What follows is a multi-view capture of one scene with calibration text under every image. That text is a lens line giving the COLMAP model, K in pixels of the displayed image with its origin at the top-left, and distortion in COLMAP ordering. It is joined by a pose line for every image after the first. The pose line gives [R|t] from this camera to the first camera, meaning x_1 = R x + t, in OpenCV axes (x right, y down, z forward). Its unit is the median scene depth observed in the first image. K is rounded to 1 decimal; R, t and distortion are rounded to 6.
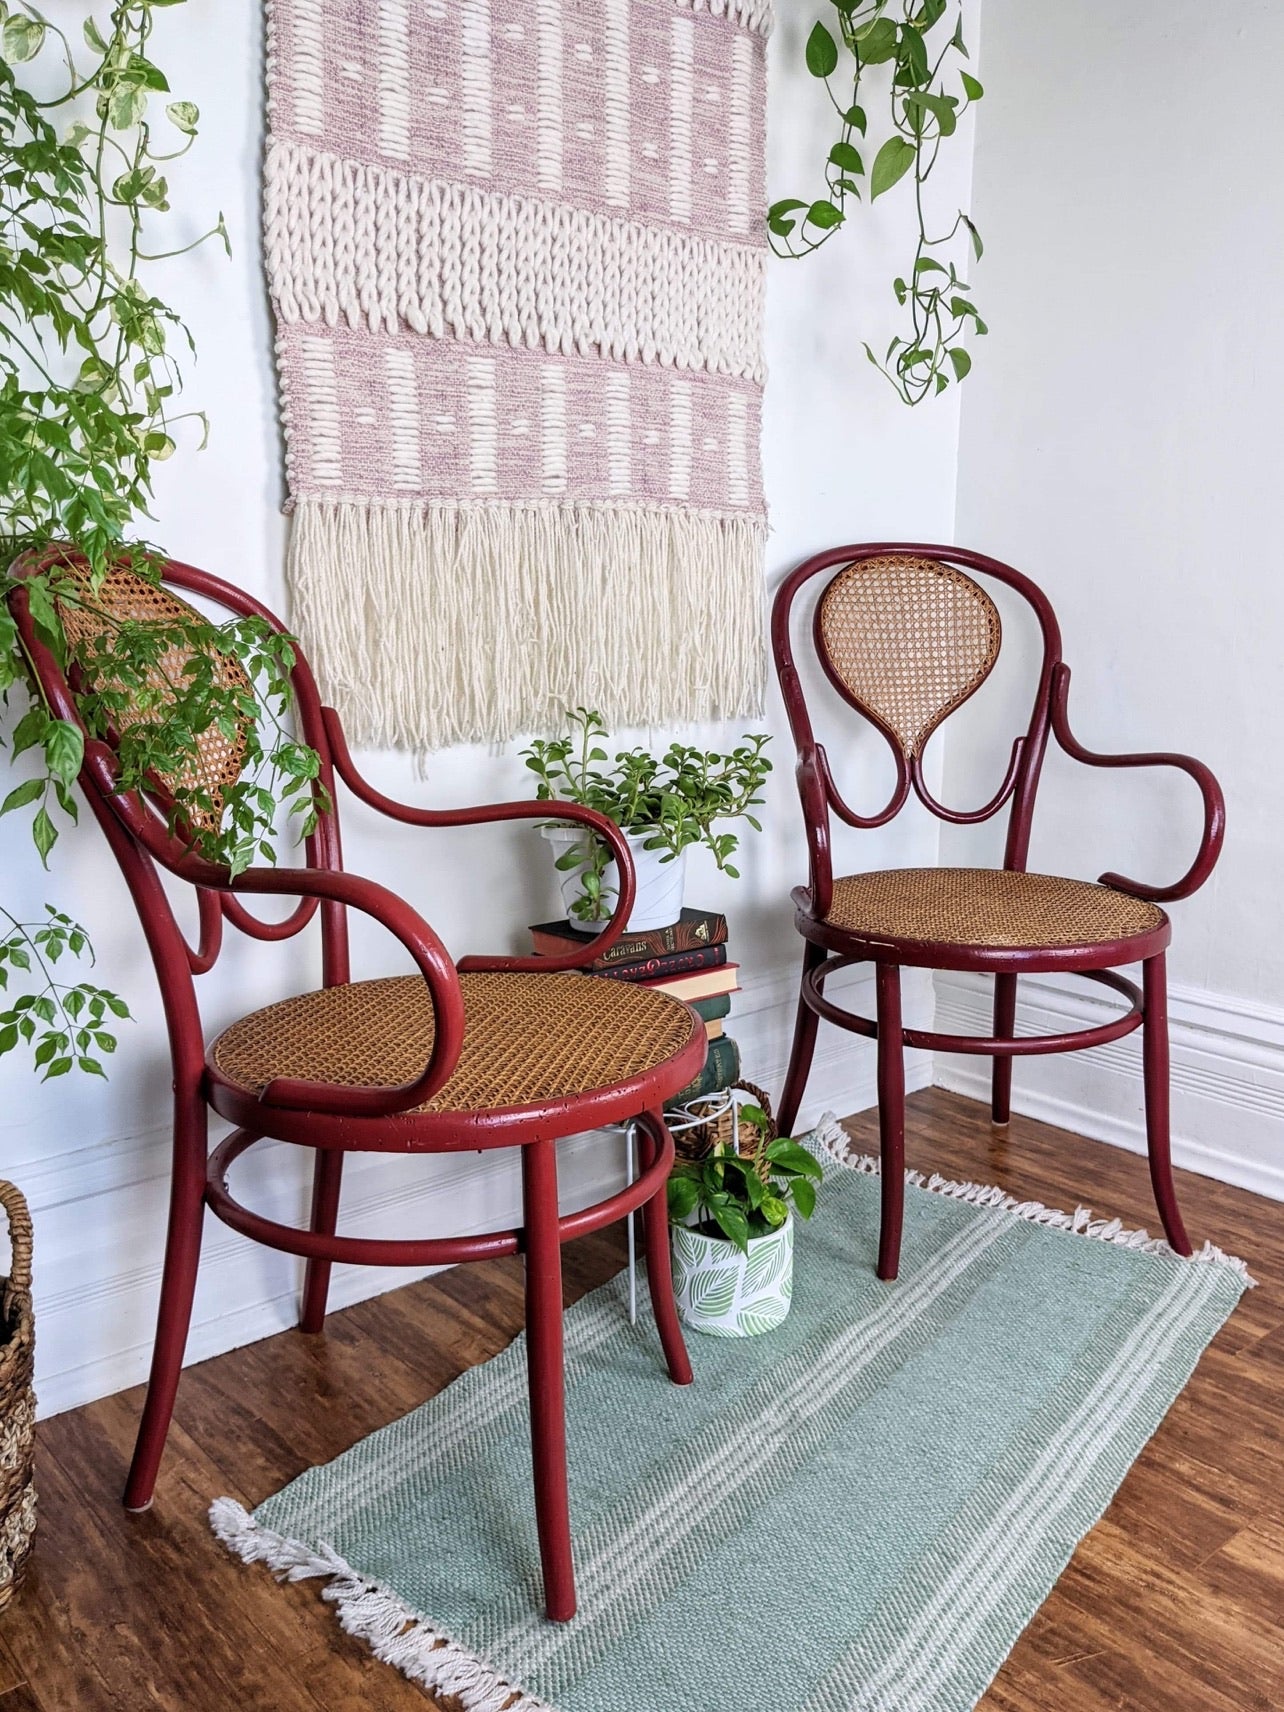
lens RADIAL K [[1412.7, 0, 645.6], [0, 1412.7, 849.2], [0, 0, 1]] dist [0.046383, -0.082434]
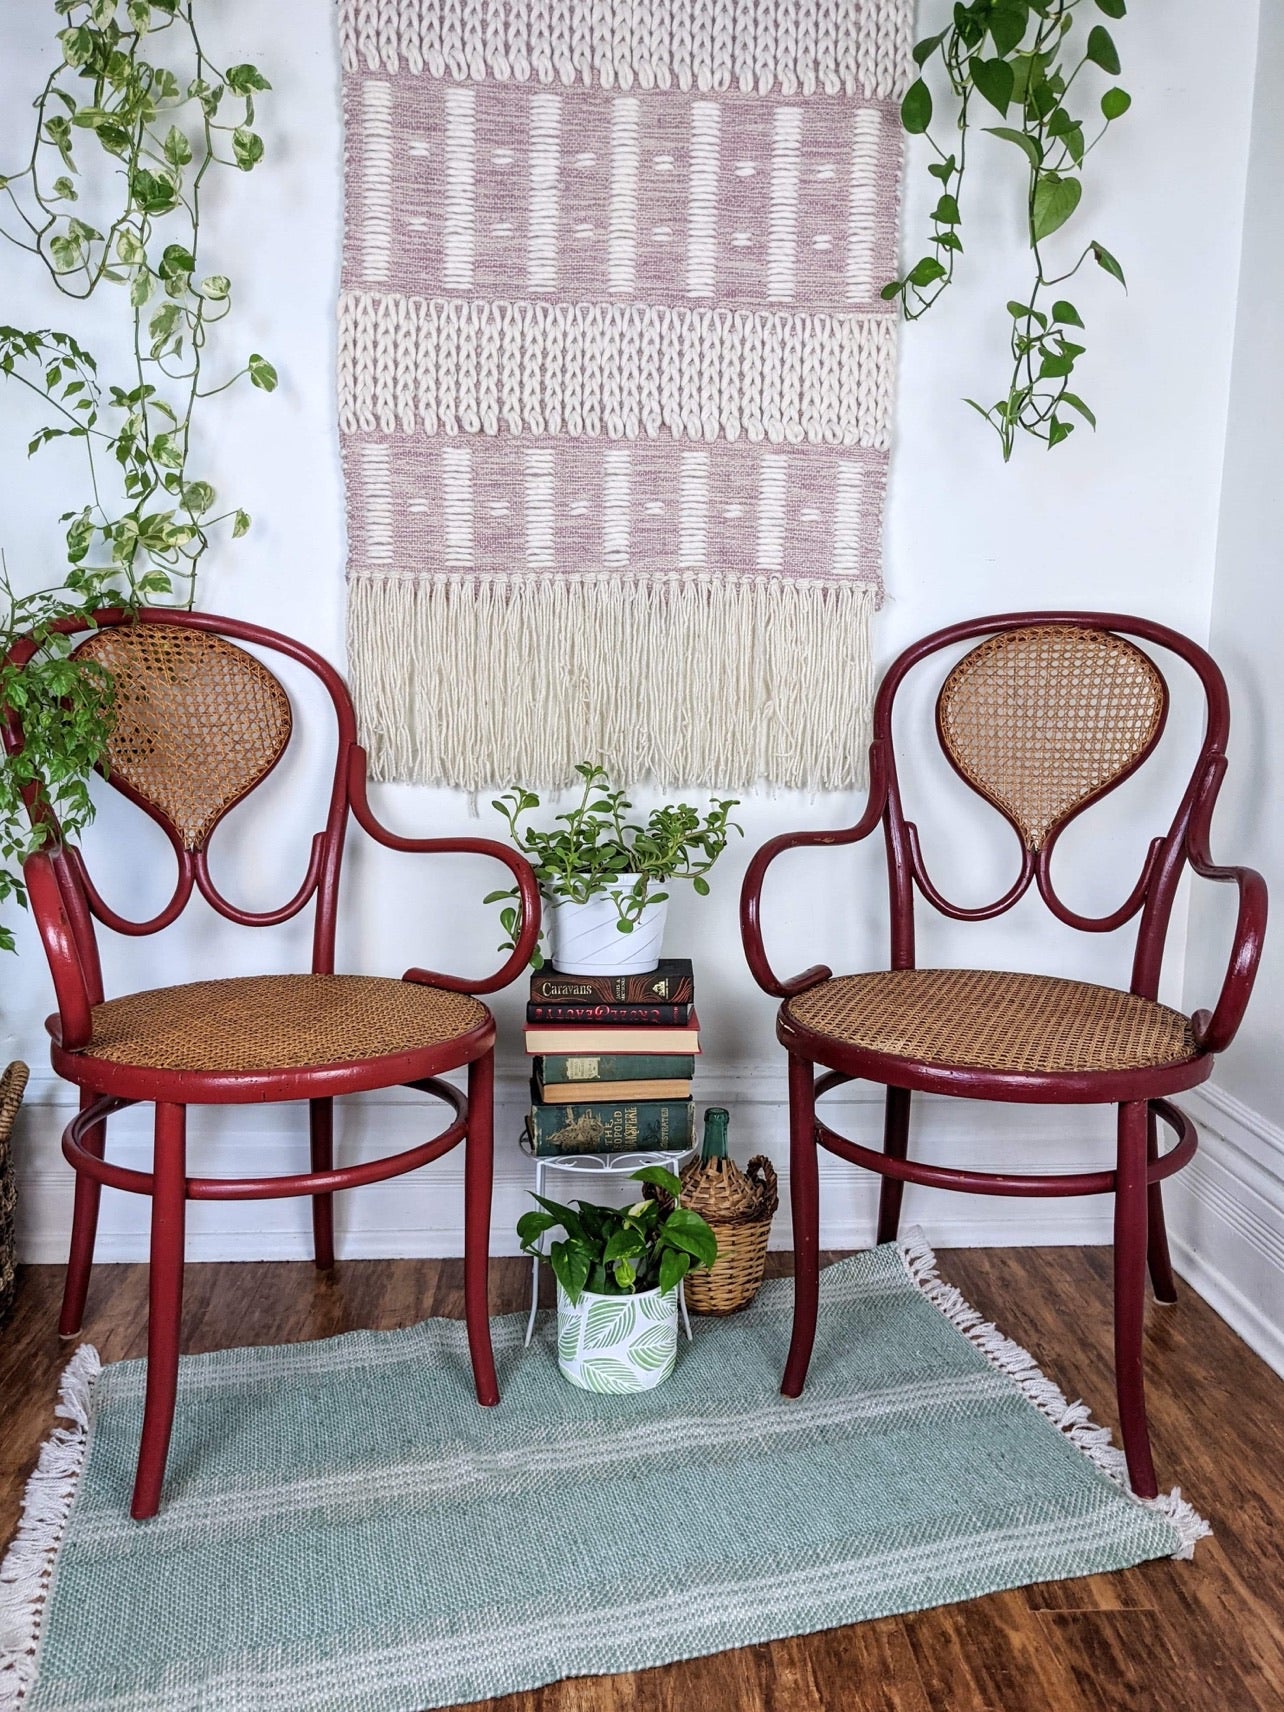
lens RADIAL K [[1342.7, 0, 664.6], [0, 1342.7, 856.7], [0, 0, 1]] dist [0.030712, -0.062783]
pose [[0.800488, 0.092596, -0.592153, 0.642777], [-0.128468, 0.991539, -0.018617, -0.018684], [0.585419, 0.090975, 0.805610, 0.232580]]
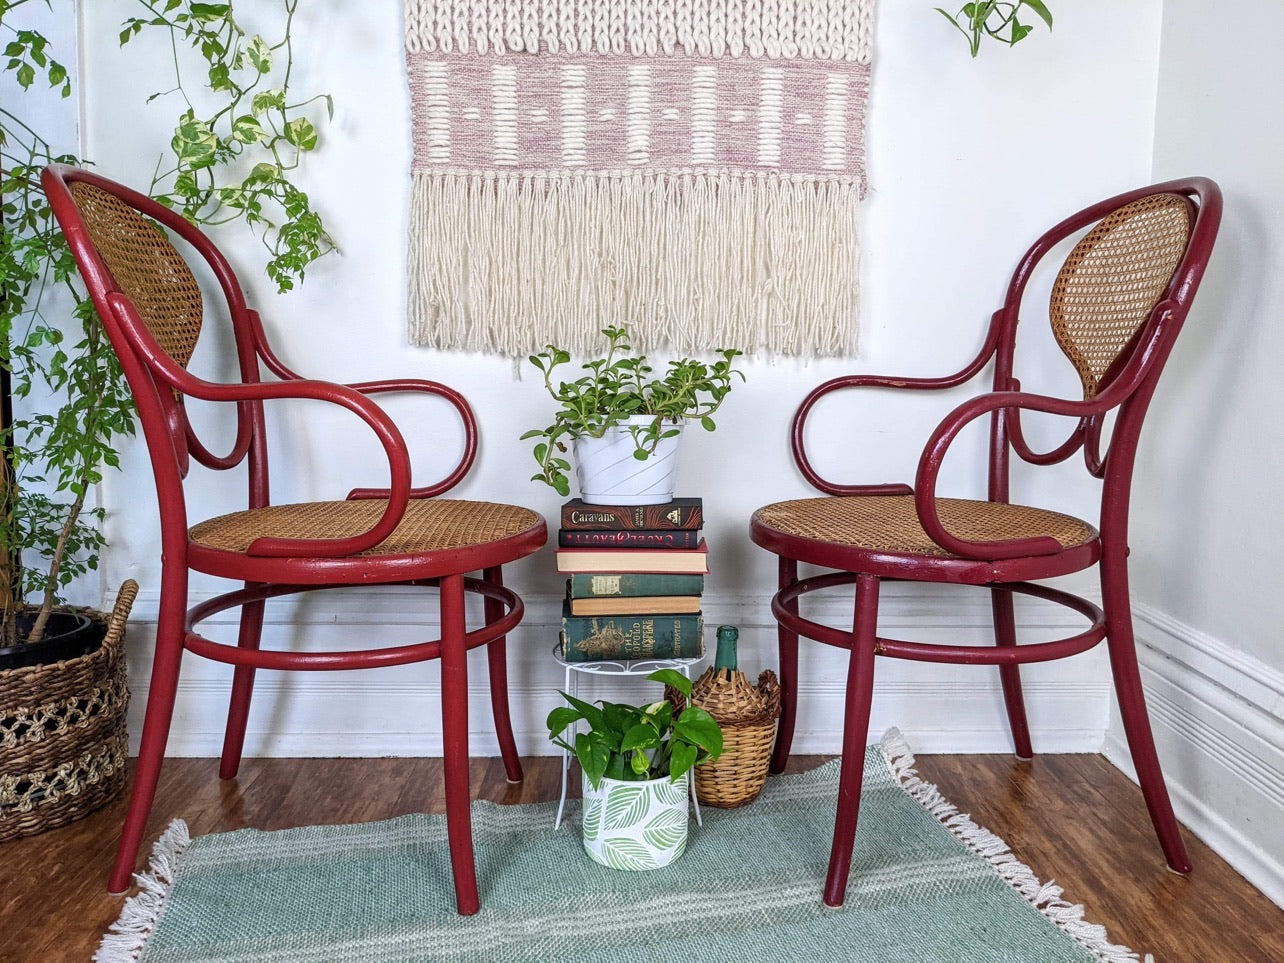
lens RADIAL K [[1007.0, 0, 656.2], [0, 1007.0, 452.9], [0, 0, 1]] dist [0.030712, -0.062783]
pose [[0.777626, 0.071793, -0.624615, 0.579364], [-0.129769, 0.990395, -0.047724, 0.051519], [0.615190, 0.118167, 0.779473, 0.359158]]
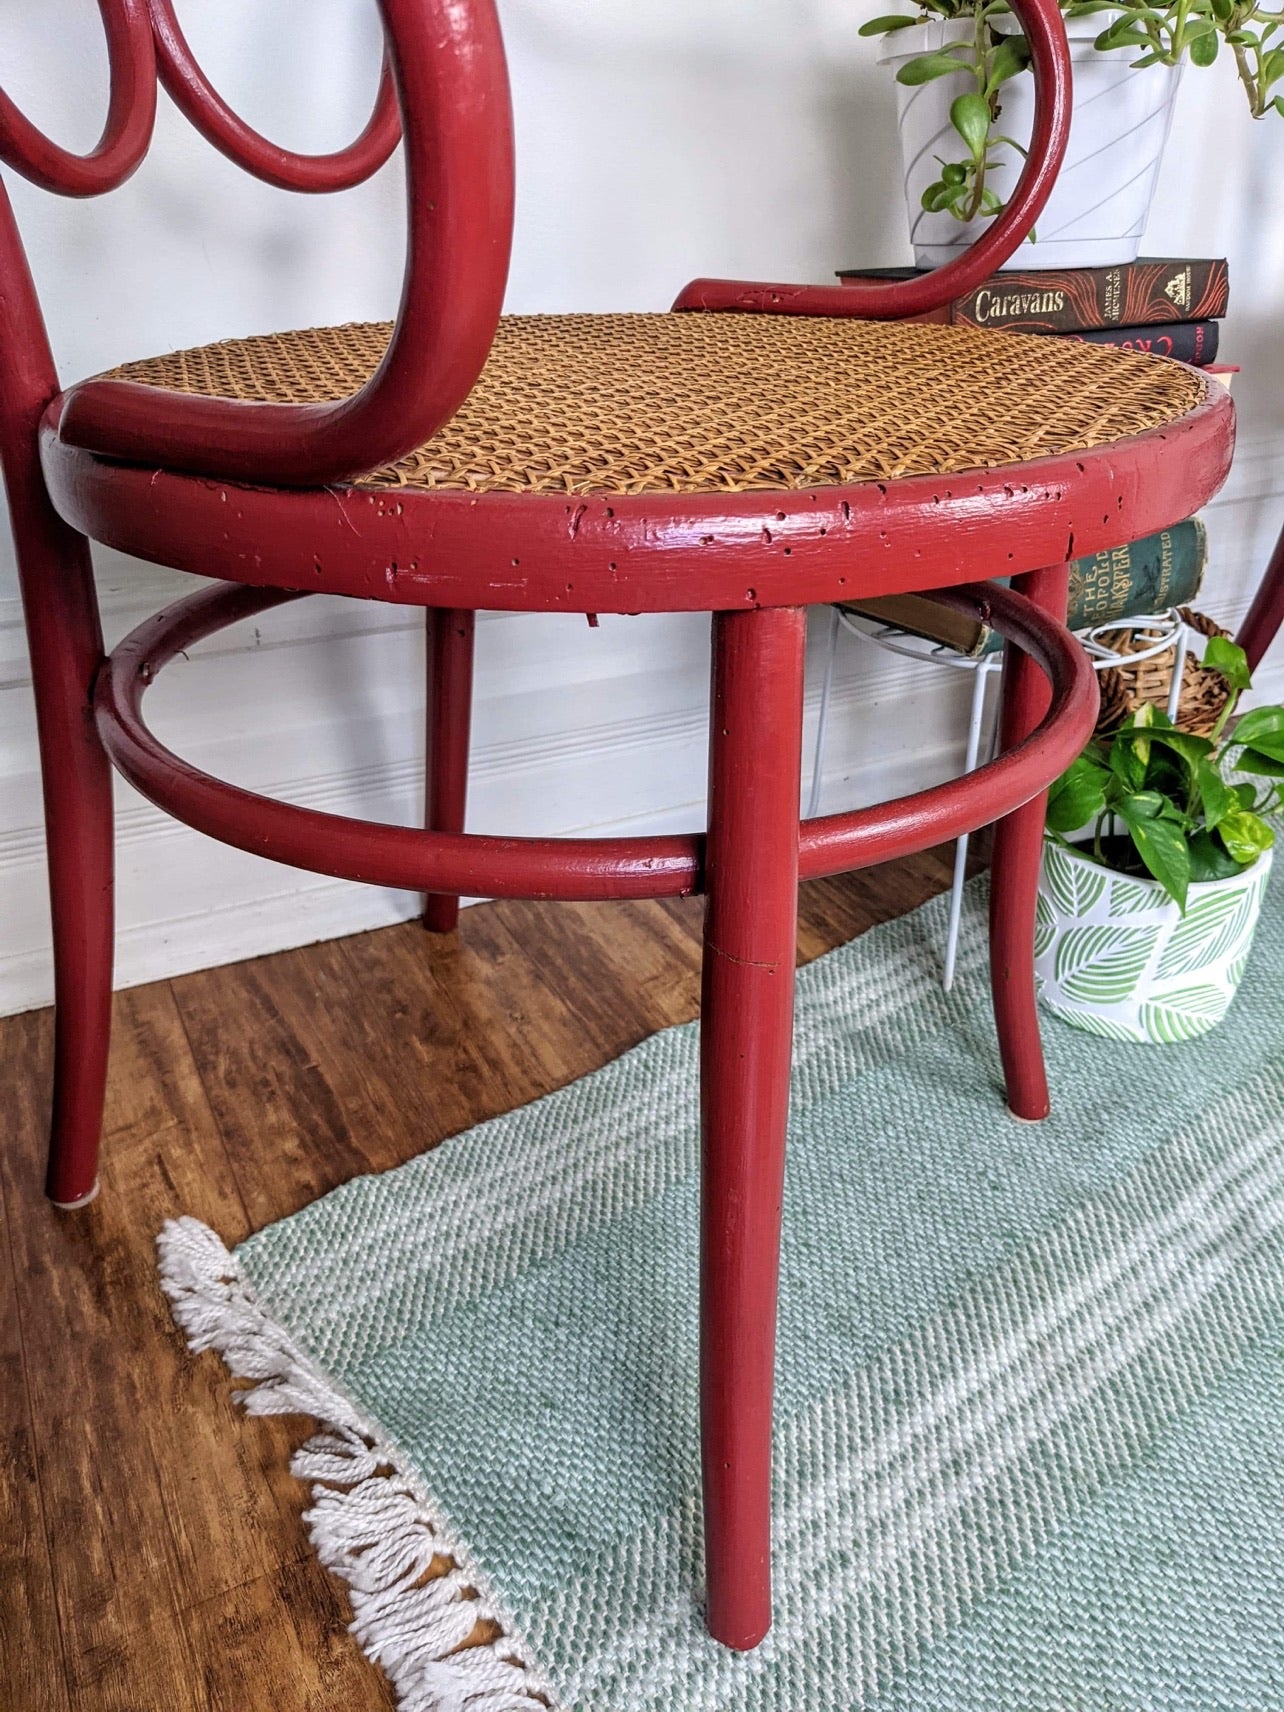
lens RADIAL K [[1342.7, 0, 673.6], [0, 1342.7, 890.7], [0, 0, 1]] dist [0.030712, -0.062783]
pose [[0.973038, 0.123188, -0.194989, -0.016276], [-0.051993, 0.940812, 0.334918, 0.116326], [0.224706, -0.315750, 0.921851, 0.479368]]
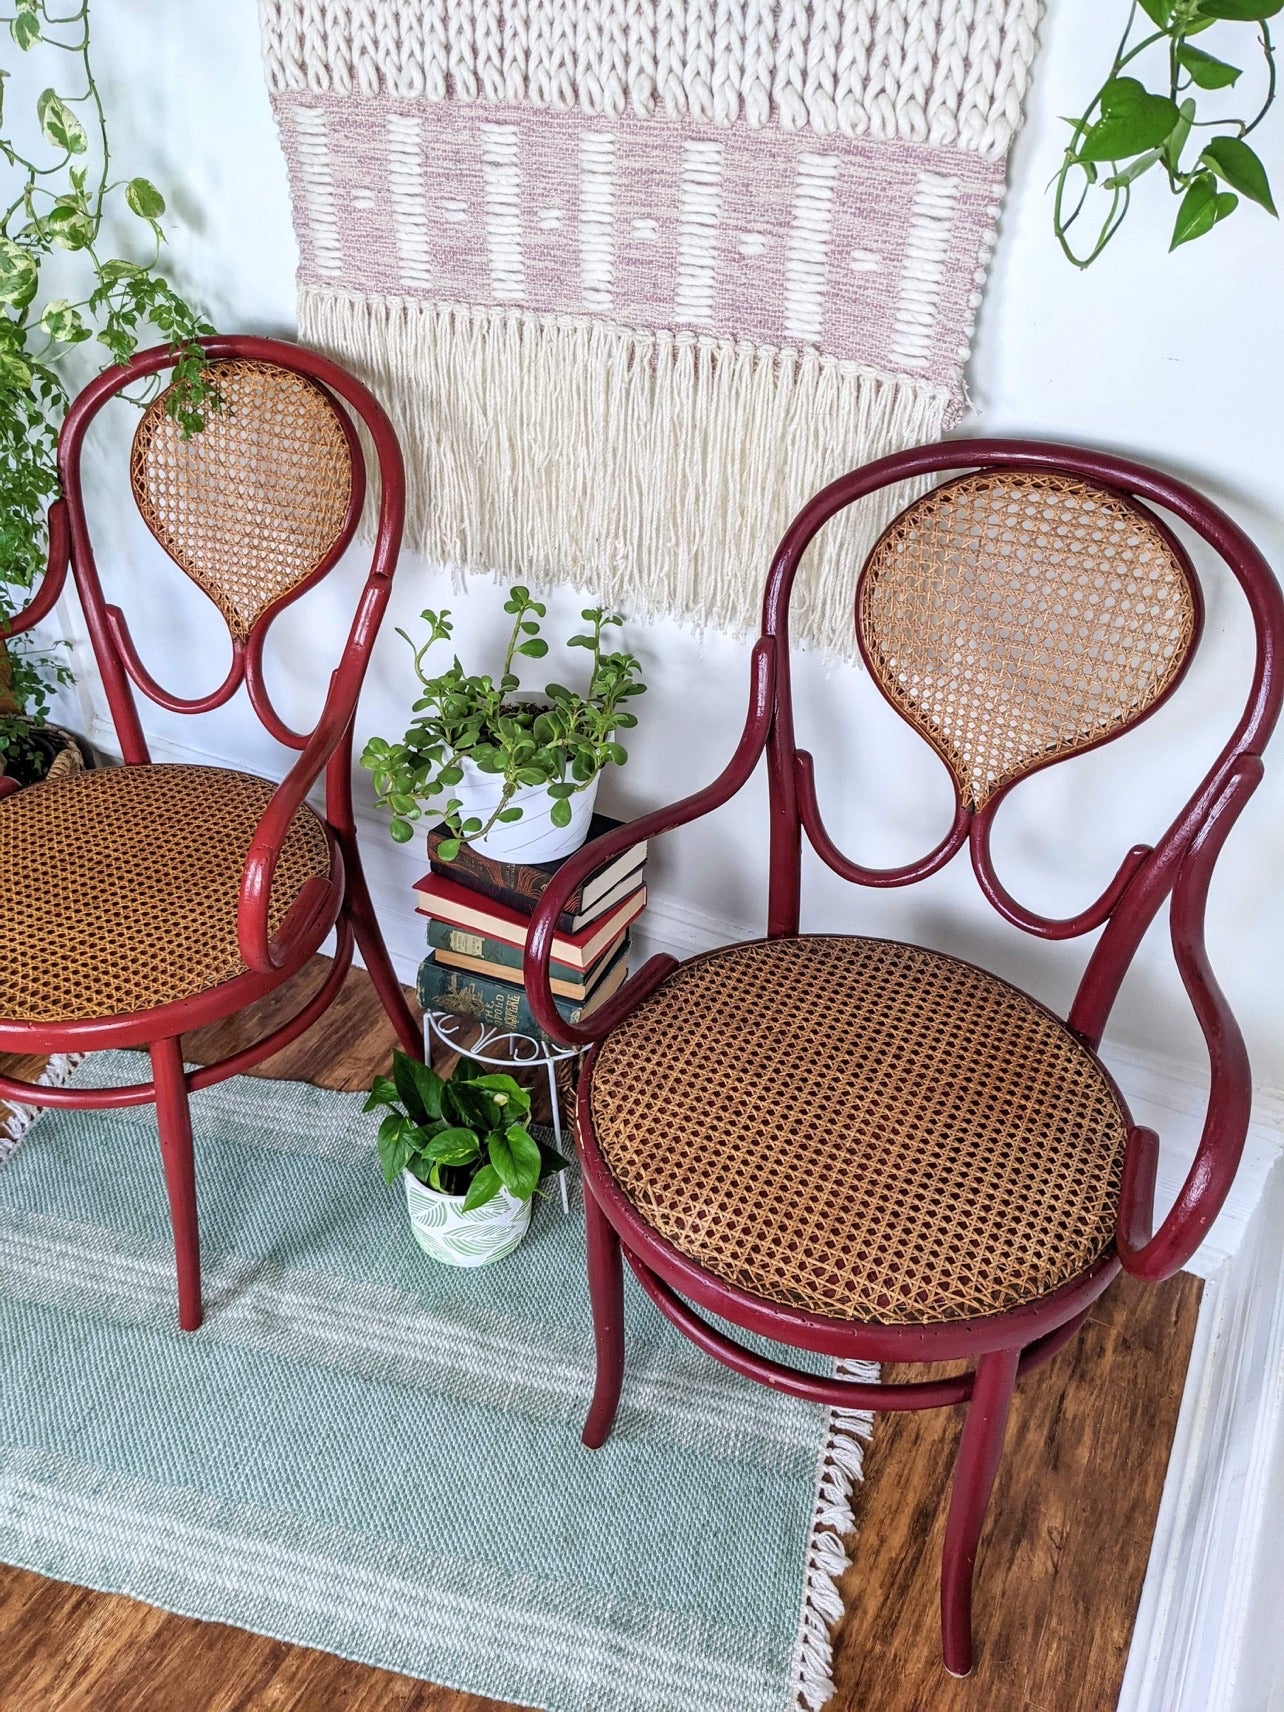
lens RADIAL K [[1369.8, 0, 632.8], [0, 1369.8, 839.7], [0, 0, 1]] dist [0.040651, -0.079762]
pose [[0.381638, 0.538109, -0.751526, 0.709724], [-0.183236, 0.840973, 0.509105, -0.424982], [0.905968, -0.056587, 0.419548, 0.746011]]
